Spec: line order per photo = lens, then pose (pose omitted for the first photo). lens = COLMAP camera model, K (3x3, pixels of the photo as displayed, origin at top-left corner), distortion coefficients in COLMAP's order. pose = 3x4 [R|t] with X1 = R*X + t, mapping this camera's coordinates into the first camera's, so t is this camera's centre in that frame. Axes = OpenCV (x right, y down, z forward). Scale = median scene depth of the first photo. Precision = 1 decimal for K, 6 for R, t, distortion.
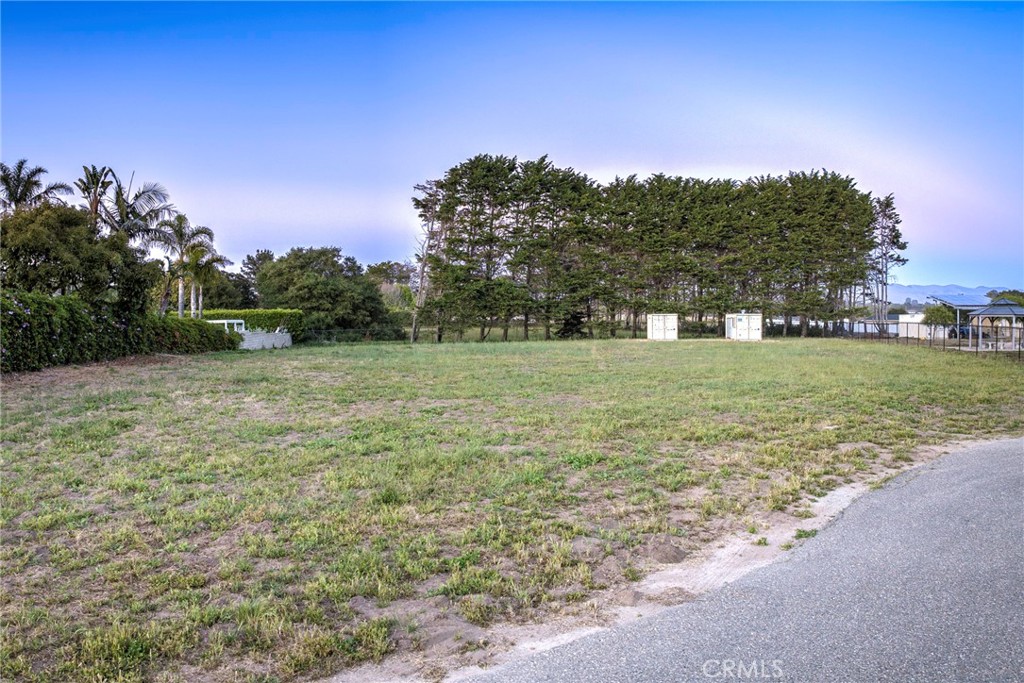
lens RADIAL K [[847.3, 0, 508.6], [0, 847.3, 344.8], [0, 0, 1]] dist [-0.094609, -0.035955]
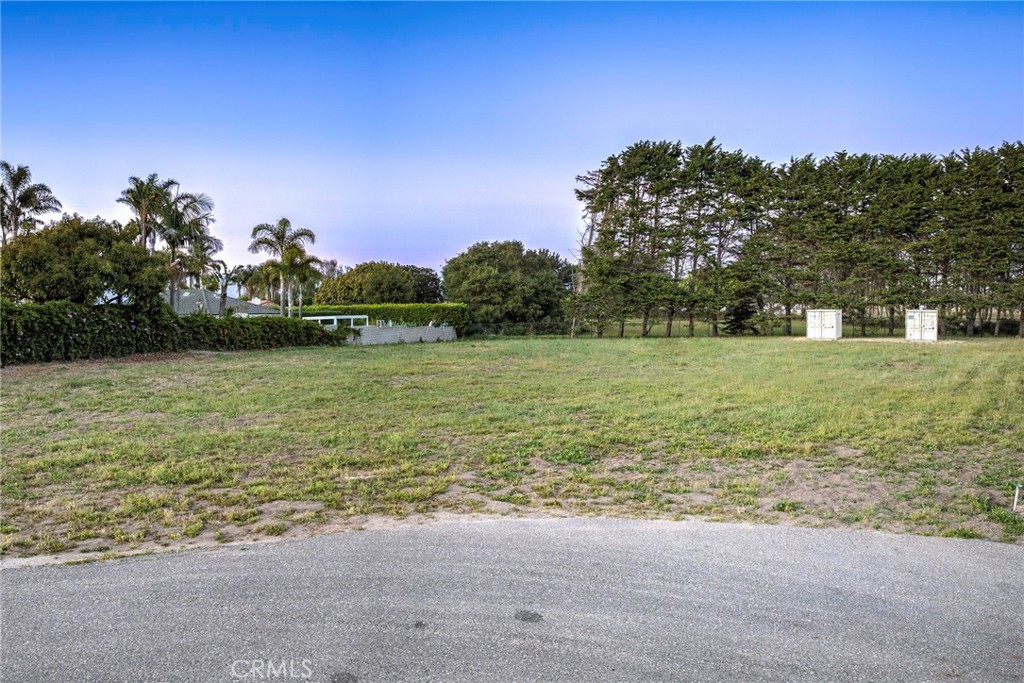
lens RADIAL K [[847.3, 0, 510.2], [0, 847.3, 340.7], [0, 0, 1]] dist [-0.094609, -0.035955]
pose [[0.936965, 0.015023, -0.349099, 0.161143], [-0.011791, 0.999866, 0.011383, -0.008759], [0.349224, -0.006549, 0.937017, 0.052780]]
